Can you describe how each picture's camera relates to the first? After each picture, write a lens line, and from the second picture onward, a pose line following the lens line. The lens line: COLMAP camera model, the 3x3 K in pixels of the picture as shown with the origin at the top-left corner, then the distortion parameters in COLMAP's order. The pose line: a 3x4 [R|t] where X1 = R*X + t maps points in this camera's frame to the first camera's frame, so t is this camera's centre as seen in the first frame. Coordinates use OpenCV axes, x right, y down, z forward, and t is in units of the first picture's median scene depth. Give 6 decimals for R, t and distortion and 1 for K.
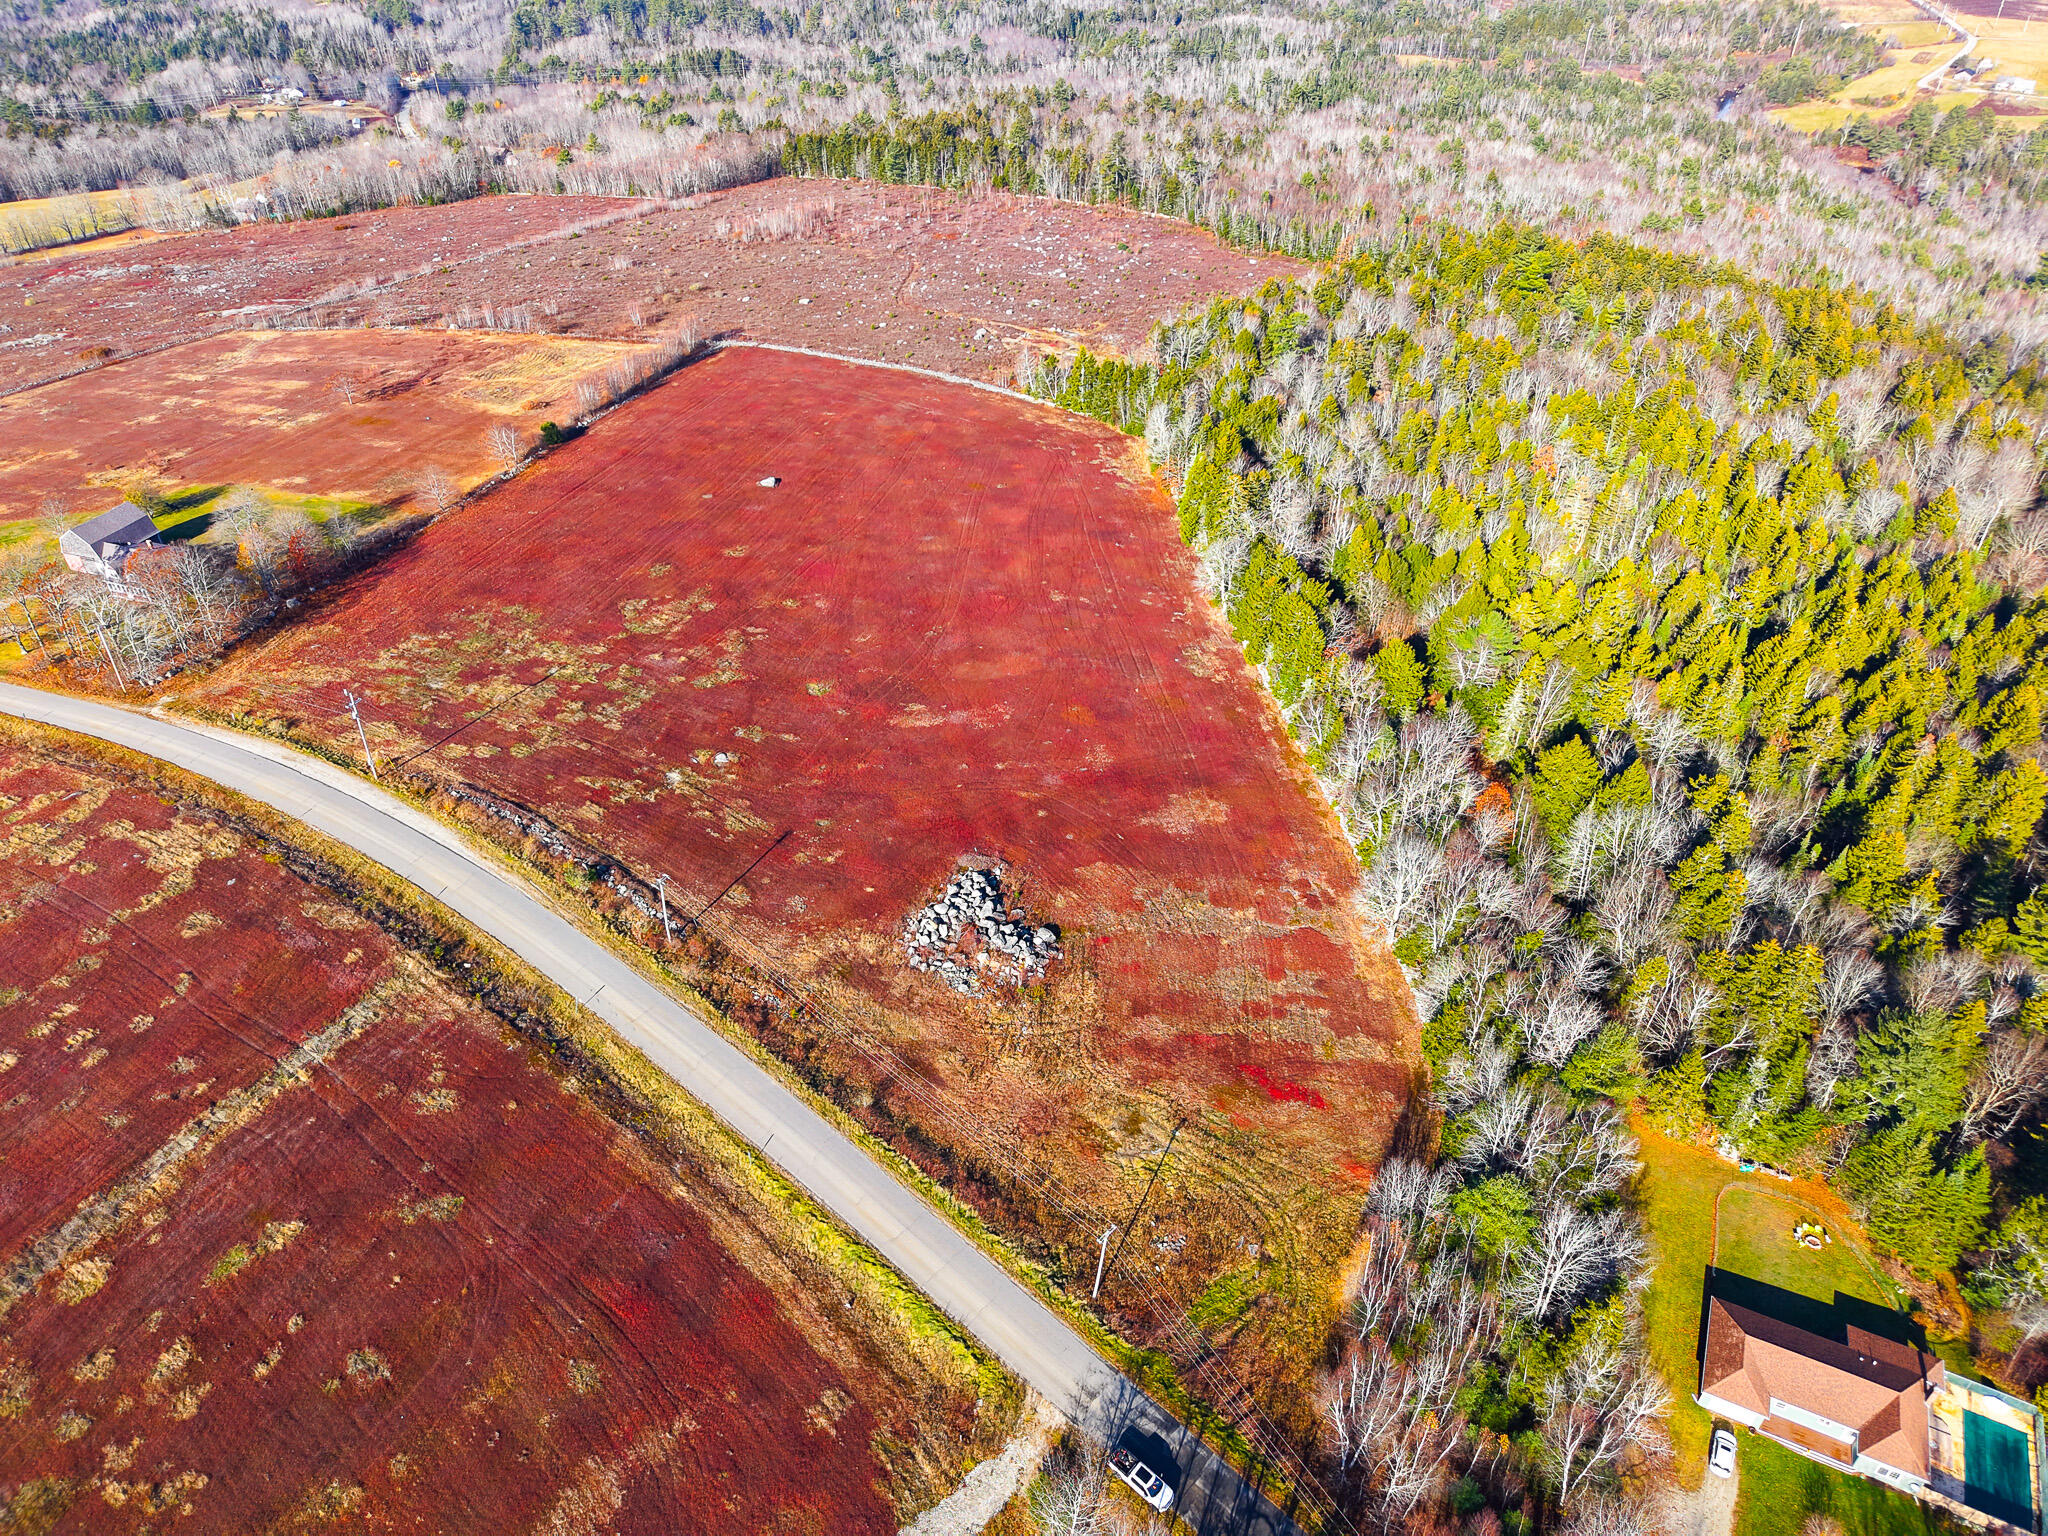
lens RADIAL K [[1371.4, 0, 1021.1], [0, 1371.4, 764.3], [0, 0, 1]] dist [0.006861, -0.004381]
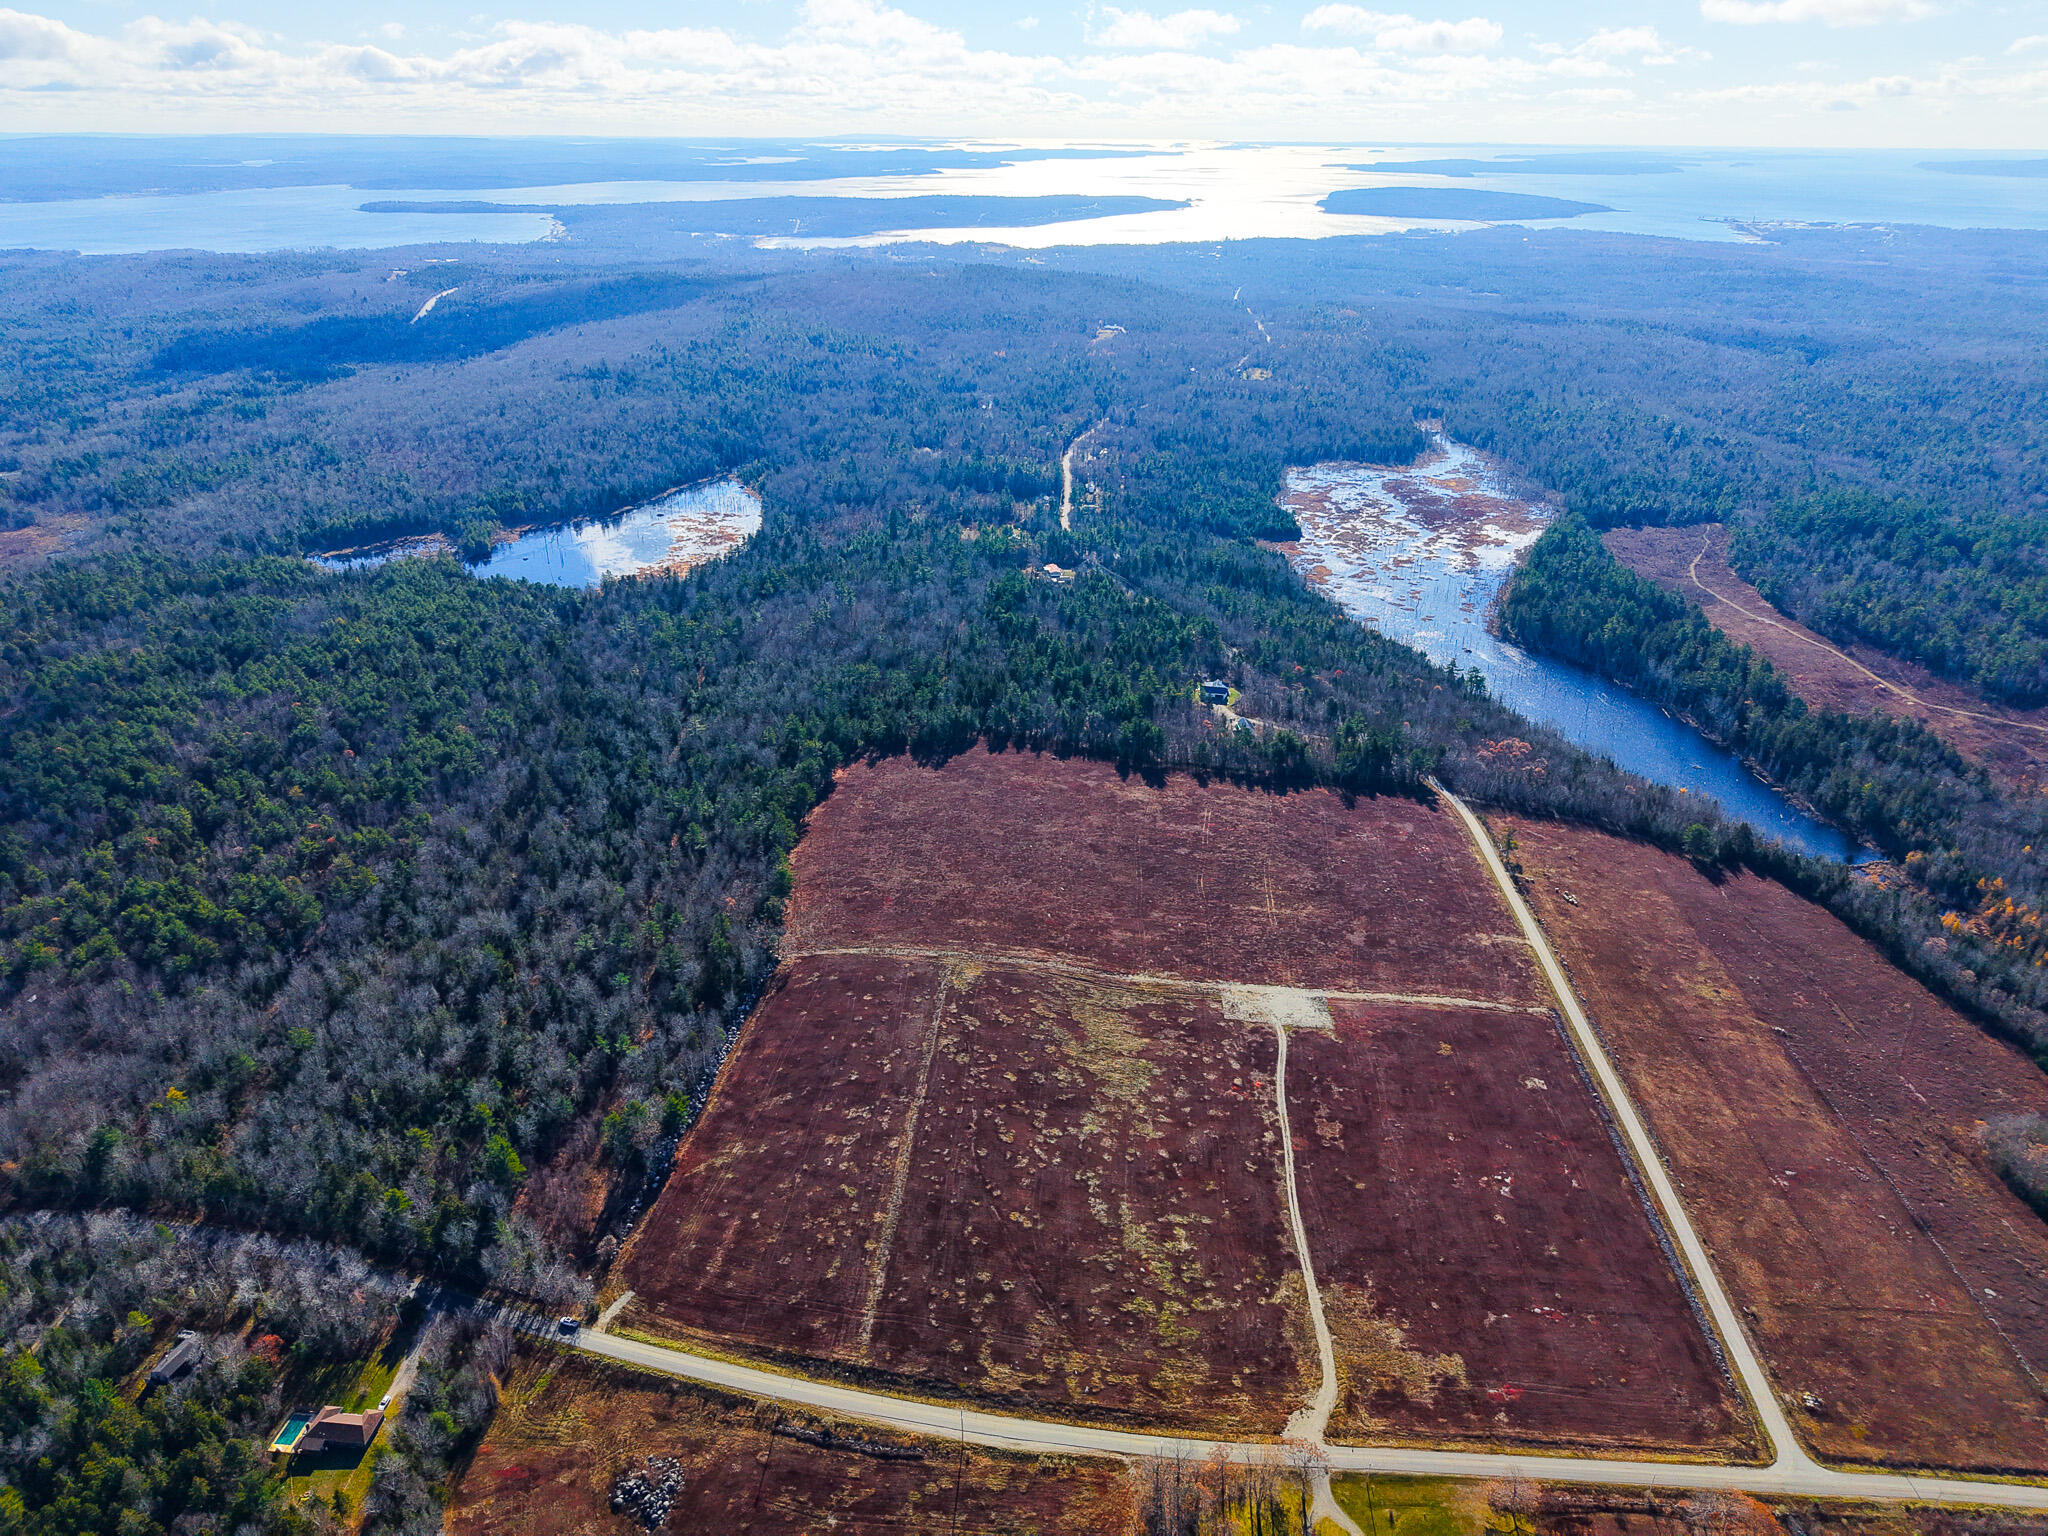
lens RADIAL K [[1371.4, 0, 1021.1], [0, 1371.4, 764.3], [0, 0, 1]] dist [0.006861, -0.004381]
pose [[-0.931930, 0.154391, -0.328132, -0.046562], [-0.214651, 0.494458, 0.842281, -2.670263], [0.292288, 0.855380, -0.427660, 1.244753]]
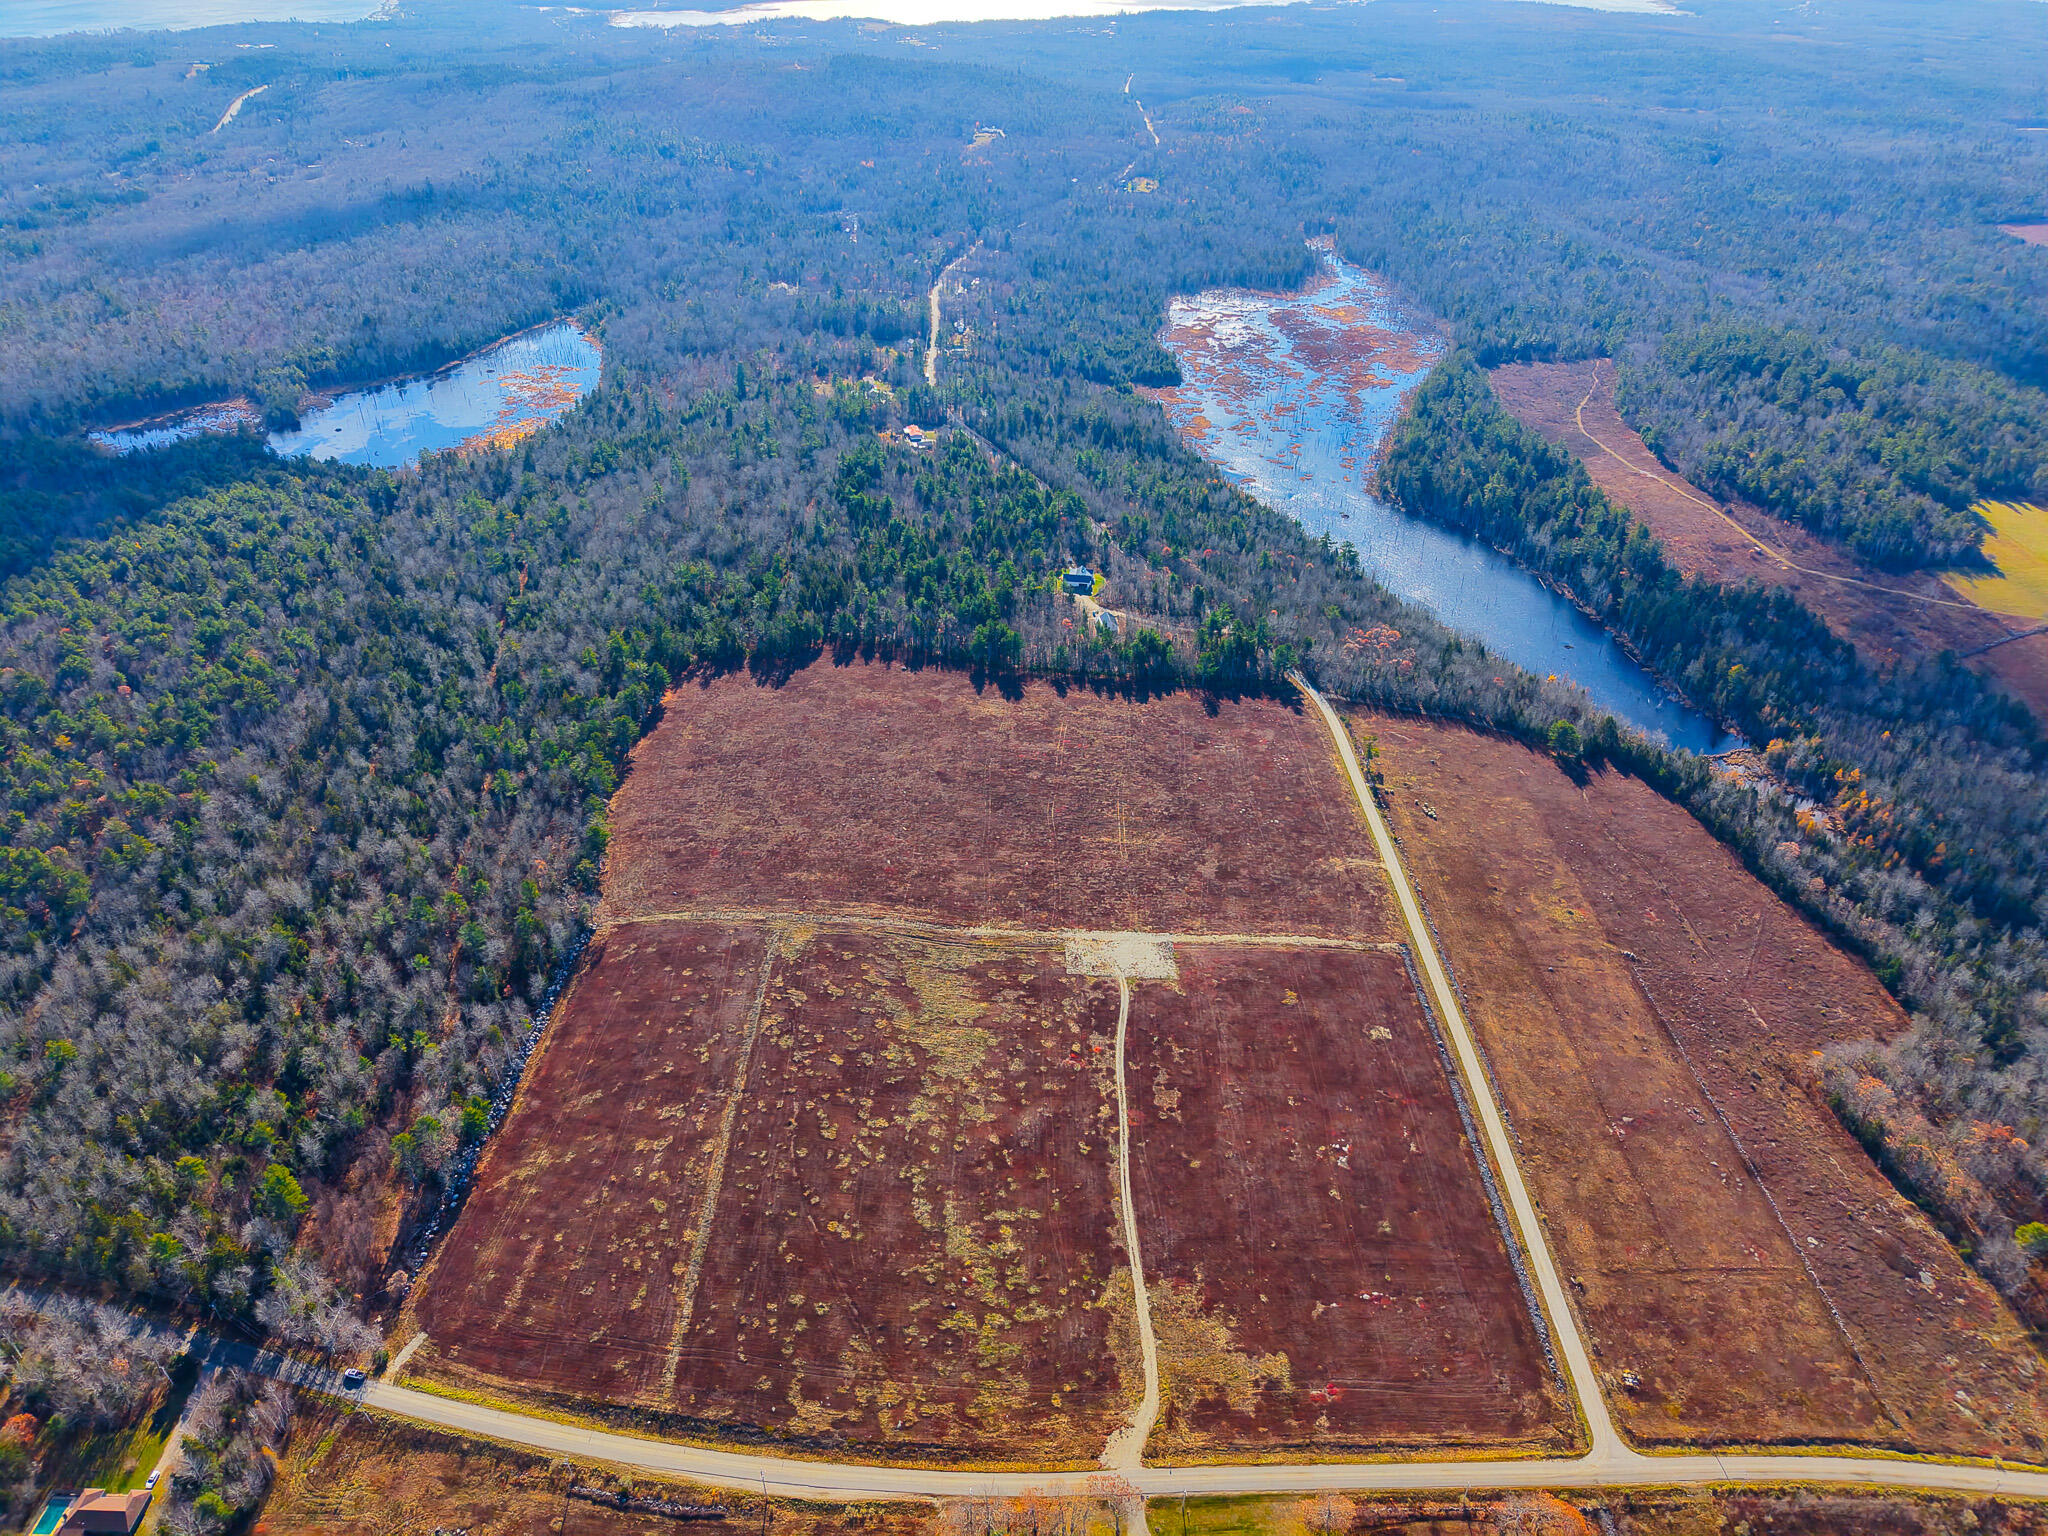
lens RADIAL K [[1371.4, 0, 1021.1], [0, 1371.4, 764.3], [0, 0, 1]] dist [0.006861, -0.004381]
pose [[-0.904434, 0.233850, -0.356810, -0.413685], [-0.252873, 0.379744, 0.889859, -2.667682], [0.343590, 0.895047, -0.284319, 0.898708]]
